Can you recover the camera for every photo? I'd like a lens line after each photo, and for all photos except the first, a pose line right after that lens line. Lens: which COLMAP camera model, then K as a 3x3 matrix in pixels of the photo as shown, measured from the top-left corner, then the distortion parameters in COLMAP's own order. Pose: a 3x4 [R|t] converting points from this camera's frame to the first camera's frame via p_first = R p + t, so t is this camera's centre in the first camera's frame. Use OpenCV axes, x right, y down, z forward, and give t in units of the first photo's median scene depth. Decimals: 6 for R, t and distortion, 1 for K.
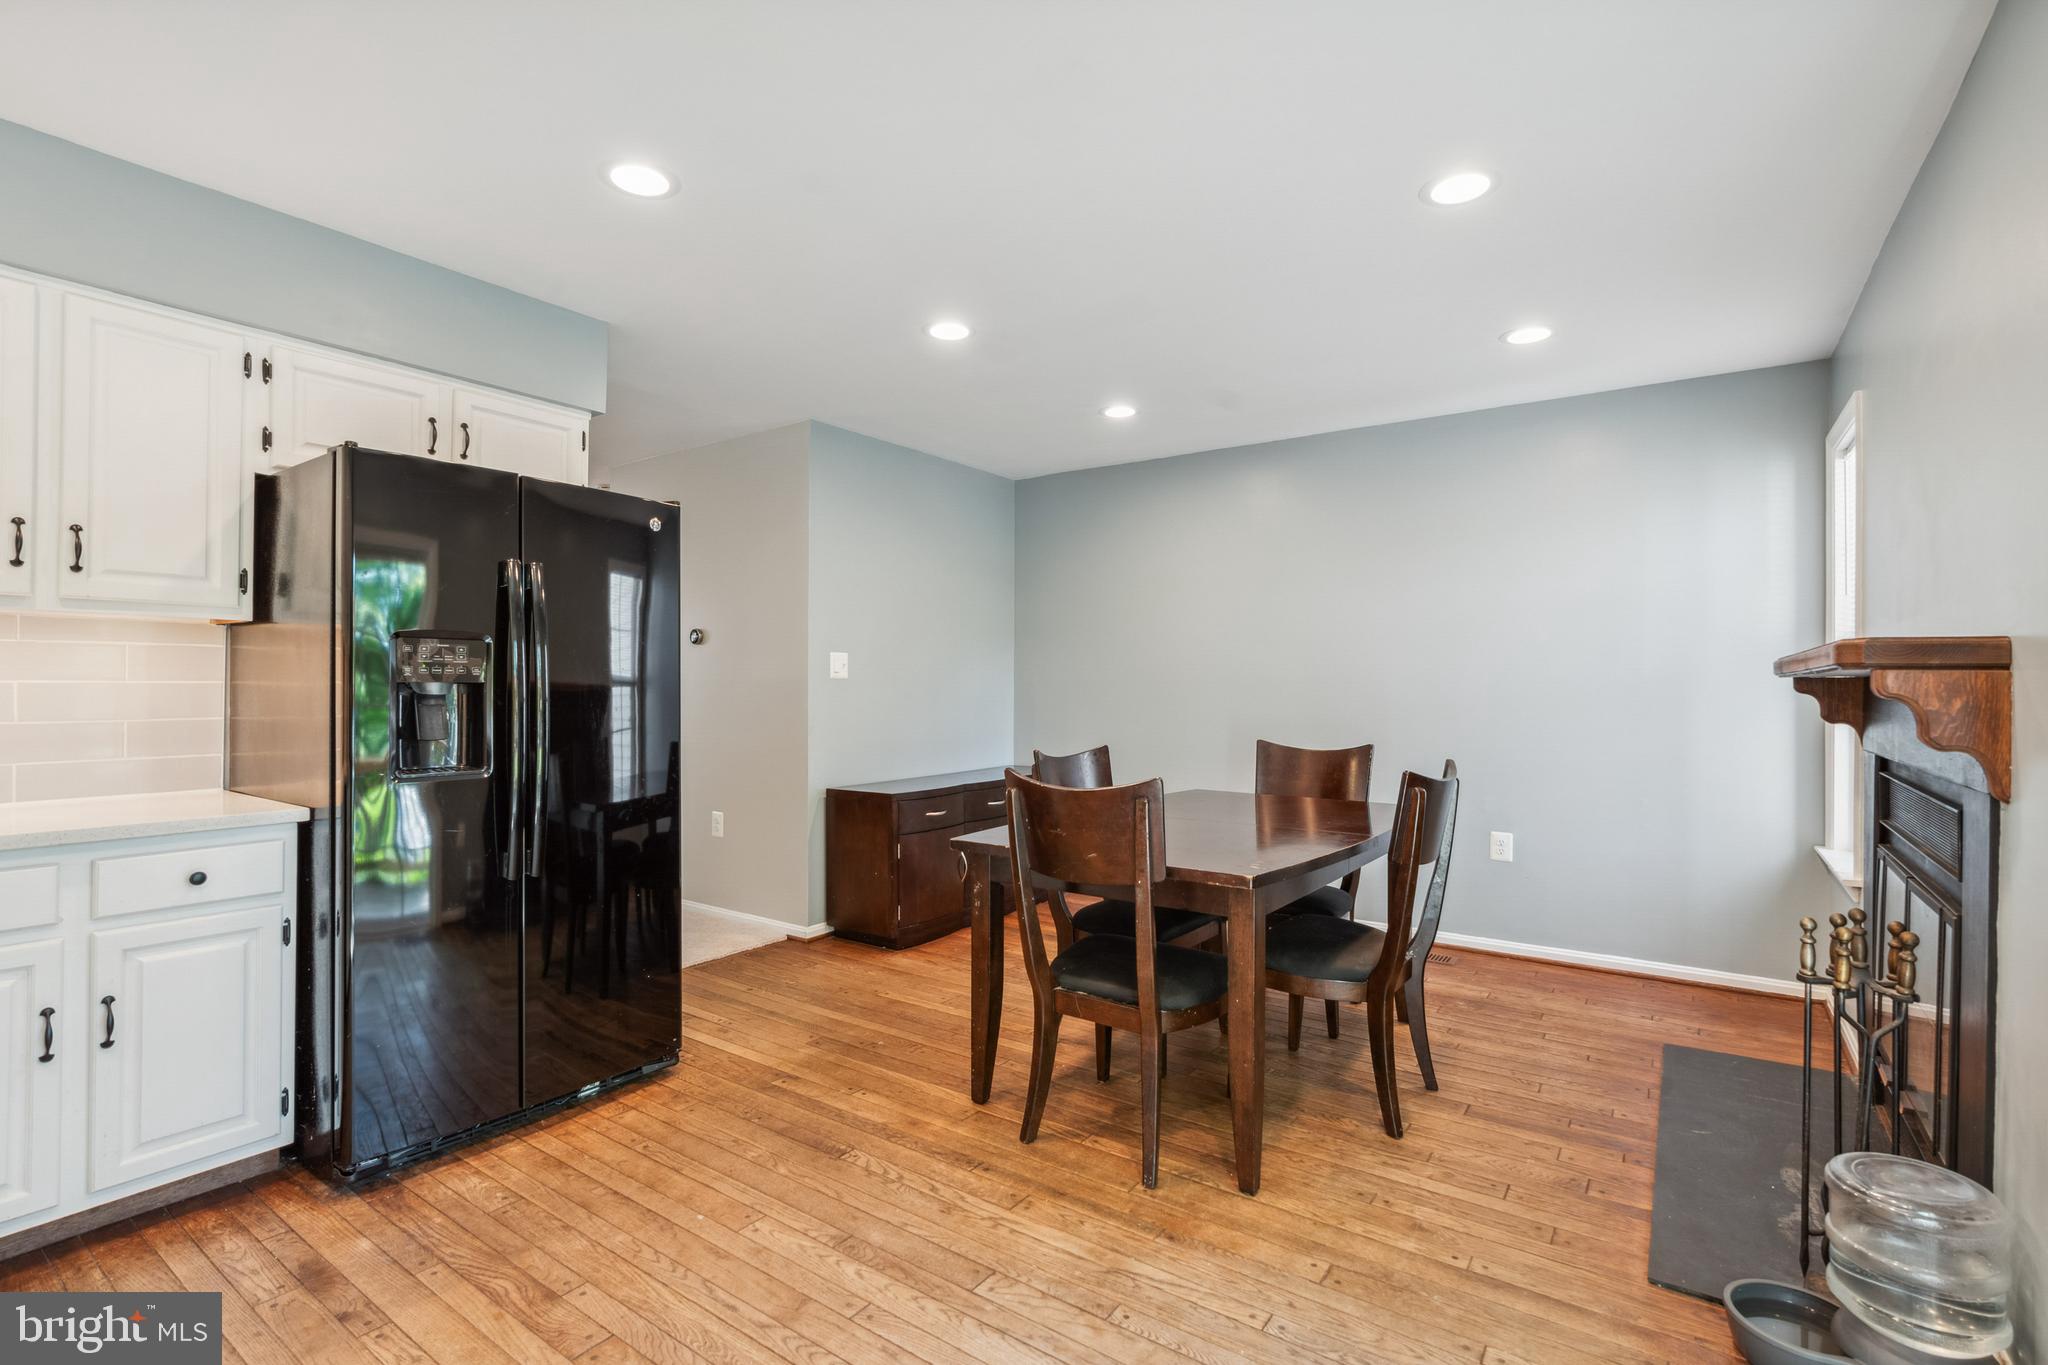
lens RADIAL K [[949.6, 0, 1015.1], [0, 949.6, 662.5], [0, 0, 1]] dist [-0.002849, -0.000304]
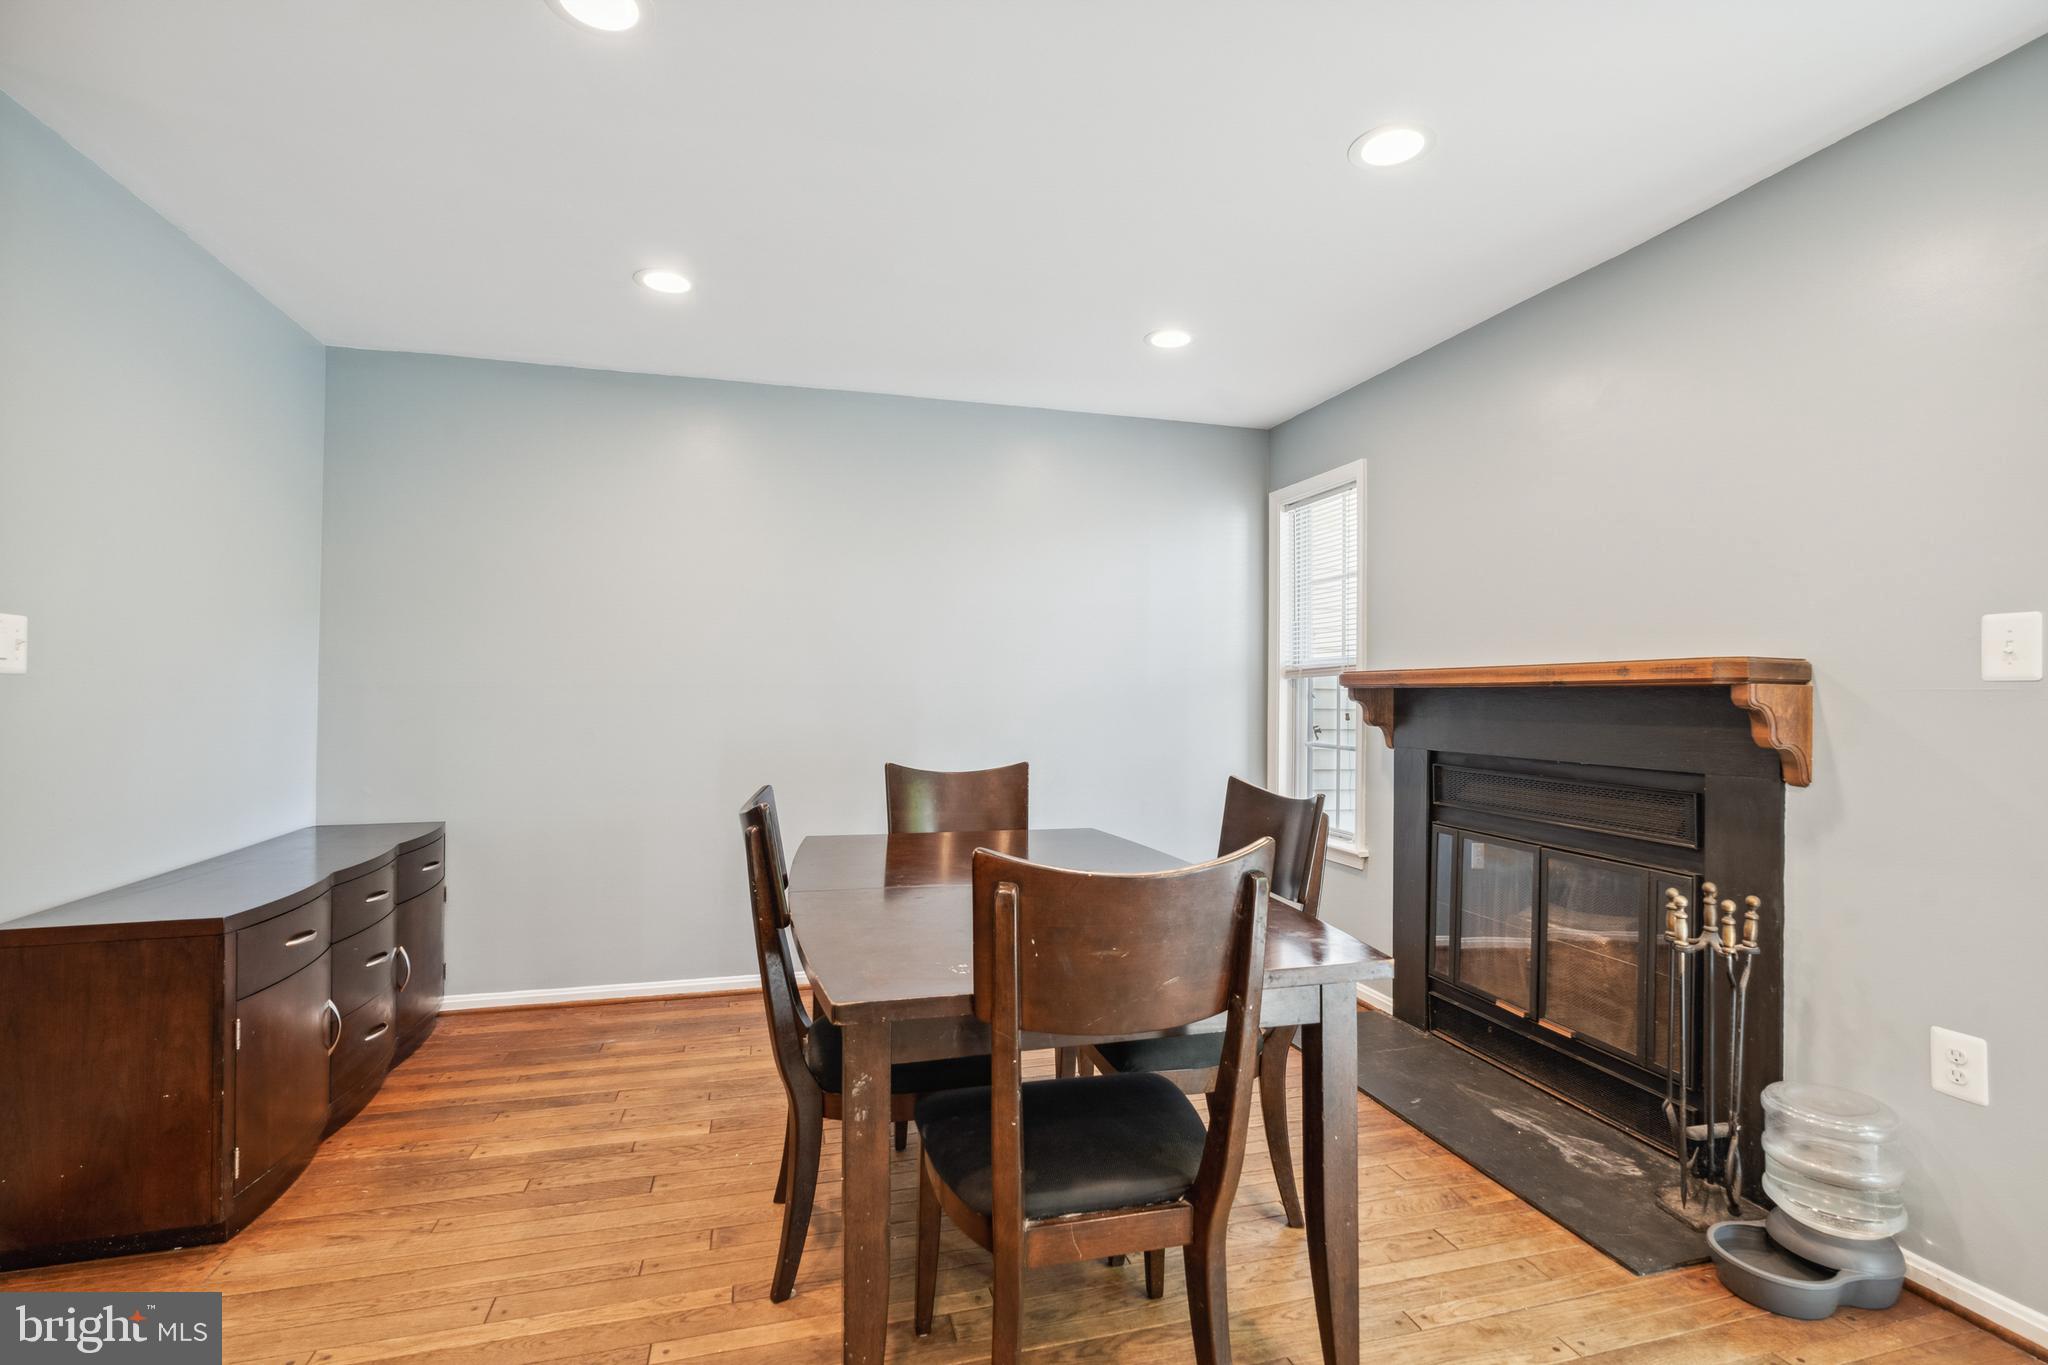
lens RADIAL K [[949.6, 0, 1015.1], [0, 949.6, 662.5], [0, 0, 1]] dist [-0.002849, -0.000304]
pose [[0.626550, 0.025480, 0.778965, -0.320315], [-0.022888, 0.999636, -0.014288, 0.010303], [-0.779045, -0.008877, 0.626905, 0.496655]]
